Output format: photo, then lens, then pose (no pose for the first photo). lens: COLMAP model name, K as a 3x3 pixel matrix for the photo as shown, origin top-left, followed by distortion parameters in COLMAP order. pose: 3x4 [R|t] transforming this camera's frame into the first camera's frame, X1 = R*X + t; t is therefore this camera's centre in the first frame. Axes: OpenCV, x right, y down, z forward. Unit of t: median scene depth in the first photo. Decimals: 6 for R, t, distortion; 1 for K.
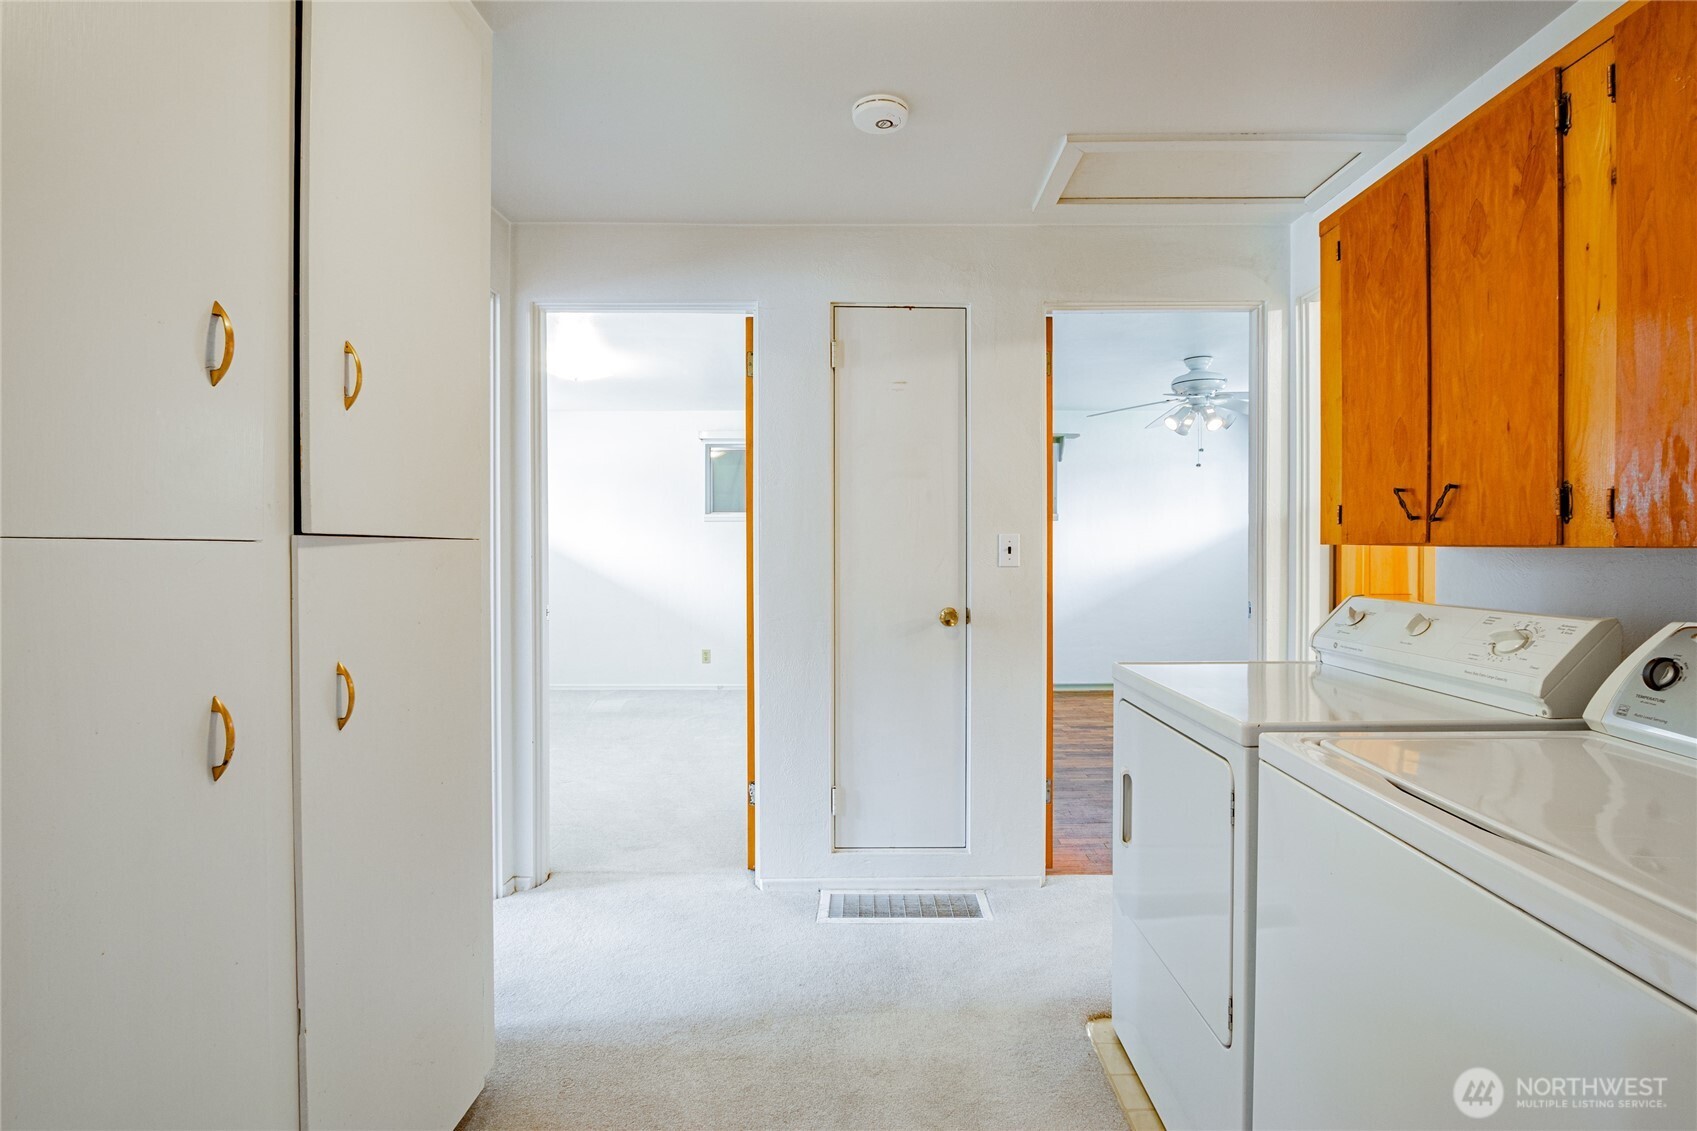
lens RADIAL K [[793.3, 0, 858.2], [0, 793.3, 559.1], [0, 0, 1]] dist [-0.023575, 0.006182]
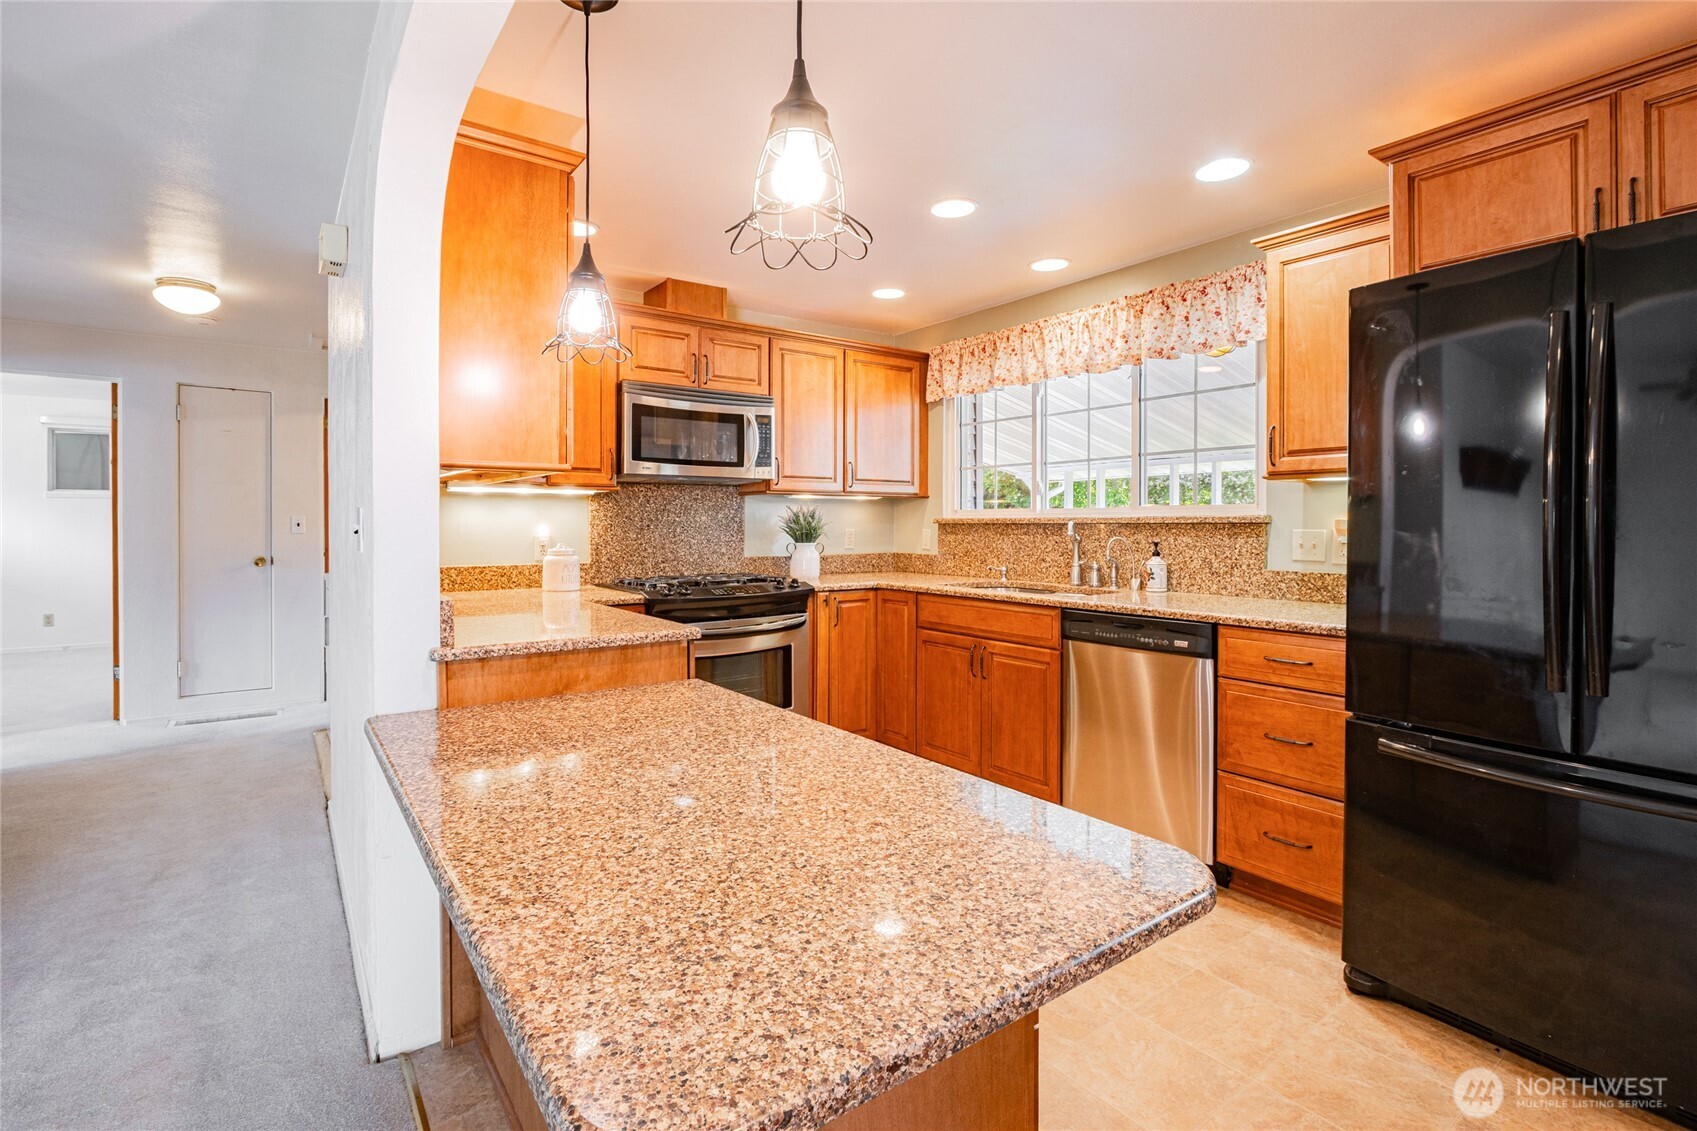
lens RADIAL K [[793.3, 0, 838.2], [0, 793.3, 529.4], [0, 0, 1]] dist [-0.023575, 0.006182]
pose [[0.806182, -0.001236, 0.591667, 0.115118], [0.001000, 0.999999, 0.000726, -0.001095], [-0.591667, 0.000006, 0.806182, -1.197654]]
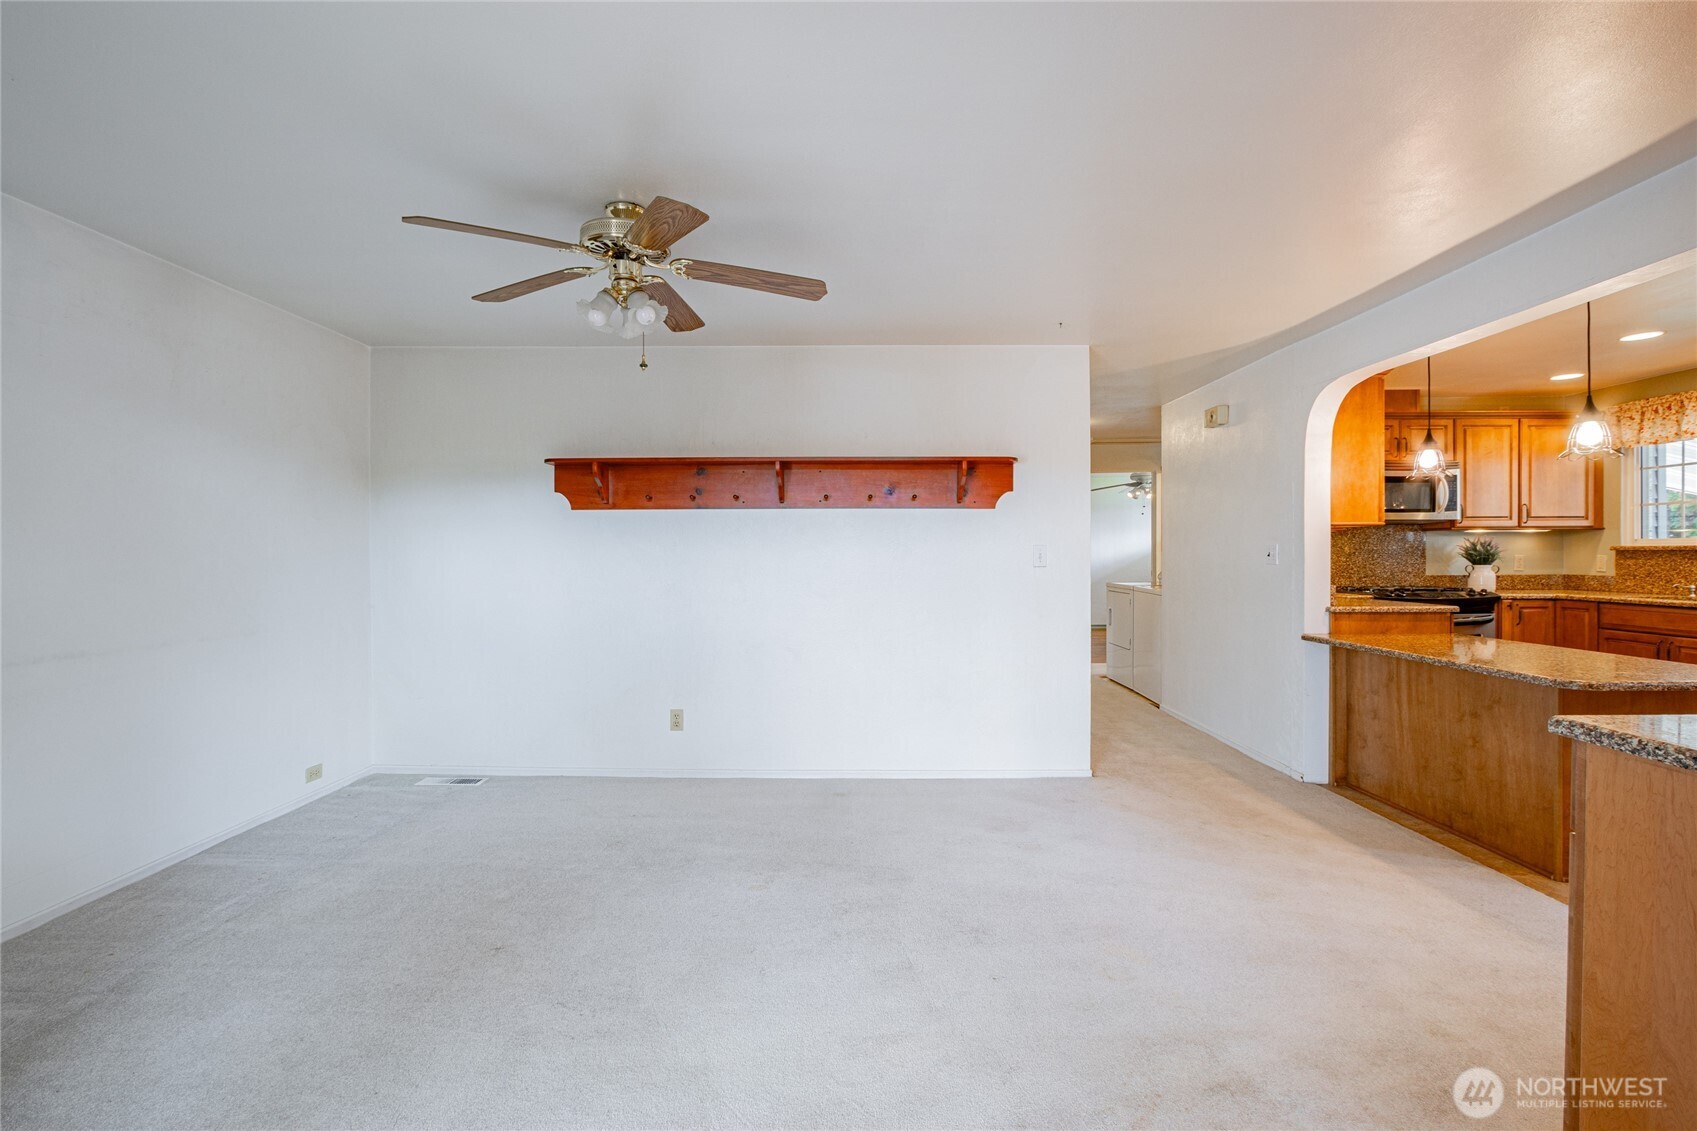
lens RADIAL K [[793.3, 0, 826.3], [0, 793.3, 557.2], [0, 0, 1]] dist [-0.023575, 0.006182]
pose [[0.999973, -0.000845, -0.007246, -0.698215], [0.000829, 0.999997, -0.002163, 0.007710], [0.007248, 0.002157, 0.999971, -1.952384]]
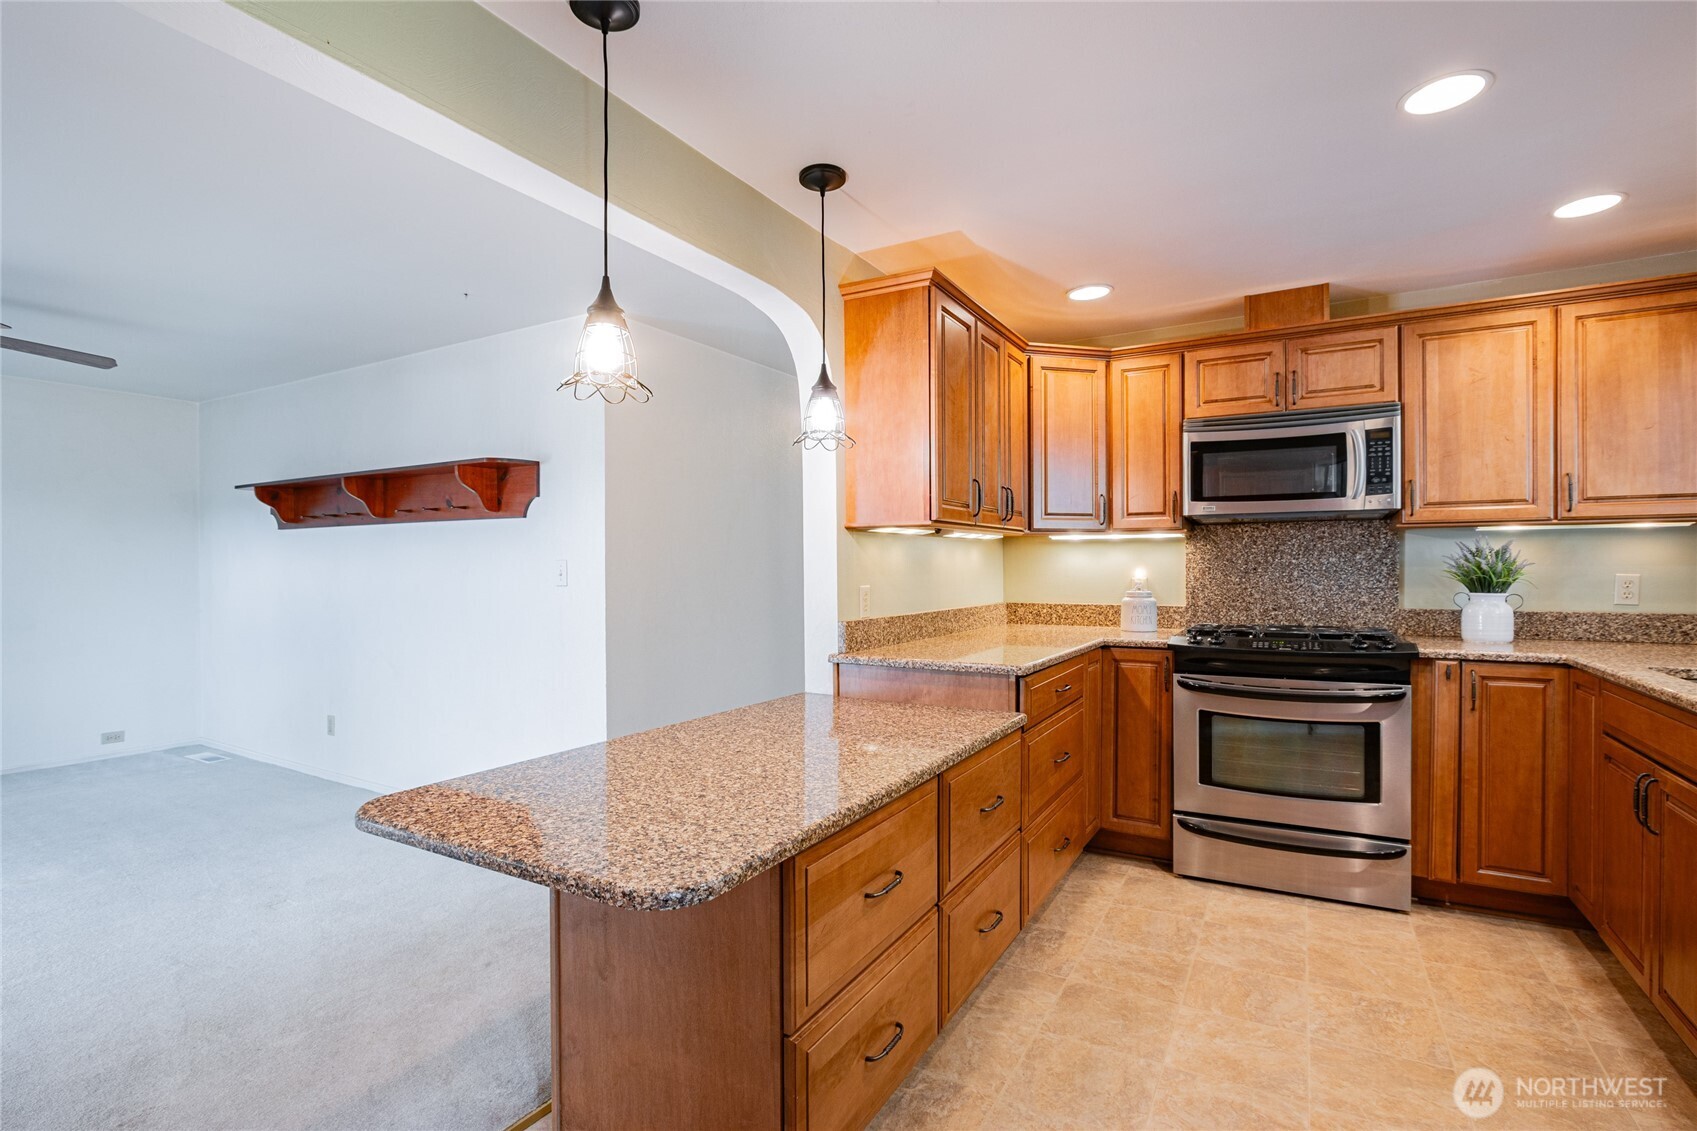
lens RADIAL K [[793.3, 0, 847.3], [0, 793.3, 574.1], [0, 0, 1]] dist [-0.023575, 0.006182]
pose [[0.869065, 0.004901, -0.494673, 0.720310], [-0.002310, 0.999980, 0.005850, -0.004273], [0.494692, -0.003942, 0.869060, -1.301091]]
